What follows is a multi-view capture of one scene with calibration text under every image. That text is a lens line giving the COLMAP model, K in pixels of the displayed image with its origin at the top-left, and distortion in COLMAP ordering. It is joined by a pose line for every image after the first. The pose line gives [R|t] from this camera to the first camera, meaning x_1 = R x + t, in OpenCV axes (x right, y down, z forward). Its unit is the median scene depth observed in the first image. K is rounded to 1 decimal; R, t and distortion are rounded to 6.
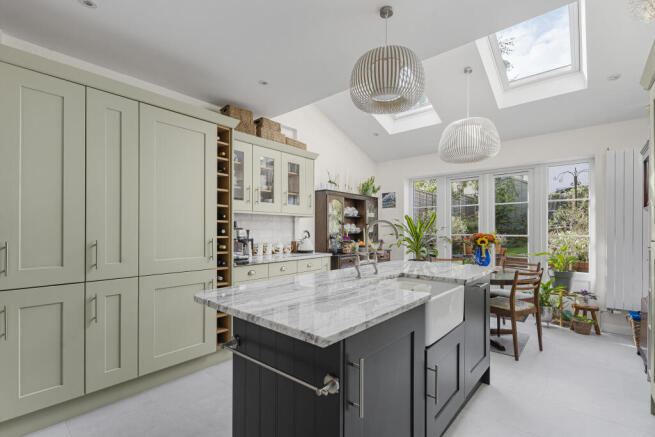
lens RADIAL K [[298.6, 0, 331.2], [0, 298.6, 228.2], [0, 0, 1]] dist [-0.001641, -0.000515]
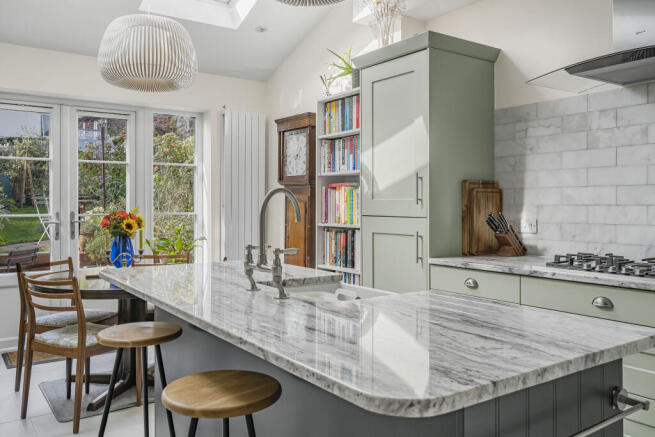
lens RADIAL K [[524.2, 0, 327.1], [0, 524.2, 203.4], [0, 0, 1]] dist [0.003099, 0.001280]
pose [[0.250237, 0.000532, 0.968185, -0.347702], [-0.002526, 0.999997, 0.000104, 0.000539], [-0.968181, -0.002472, 0.250237, 0.314692]]
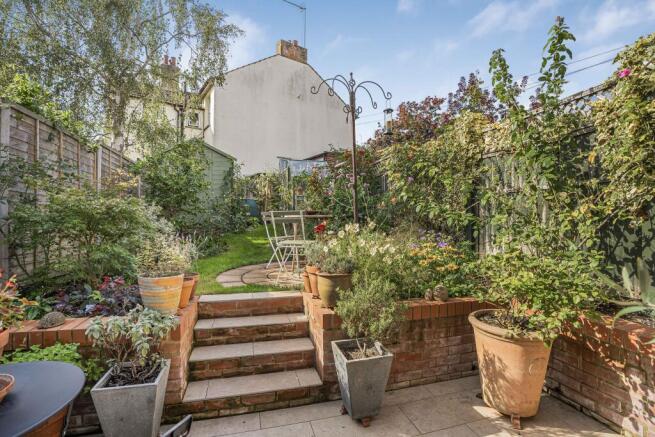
lens RADIAL K [[302.9, 0, 315.2], [0, 302.9, 212.5], [0, 0, 1]] dist [-0.002173, -0.000196]
pose [[0.602595, 0.018744, 0.797827, 0.721976], [0.002532, 0.999674, -0.025399, 0.008218], [-0.798043, 0.017325, 0.602351, 1.254520]]
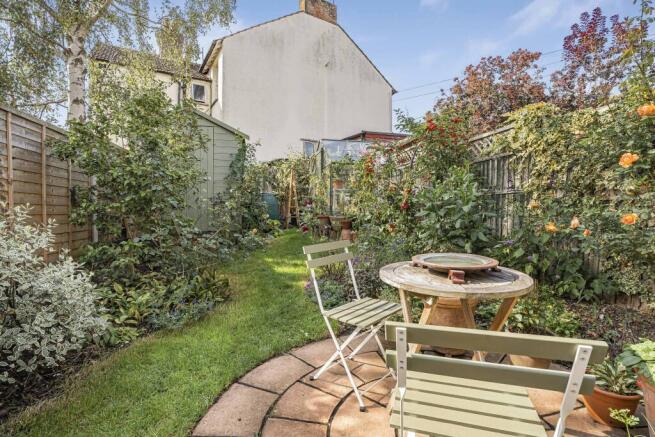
lens RADIAL K [[313.2, 0, 326.4], [0, 313.2, 209.7], [0, 0, 1]] dist [-0.000360, -0.000065]
pose [[0.620151, -0.000994, 0.784482, 1.188459], [-0.000917, 0.999998, 0.001993, -0.088027], [-0.784482, -0.001955, 0.620149, 1.817244]]
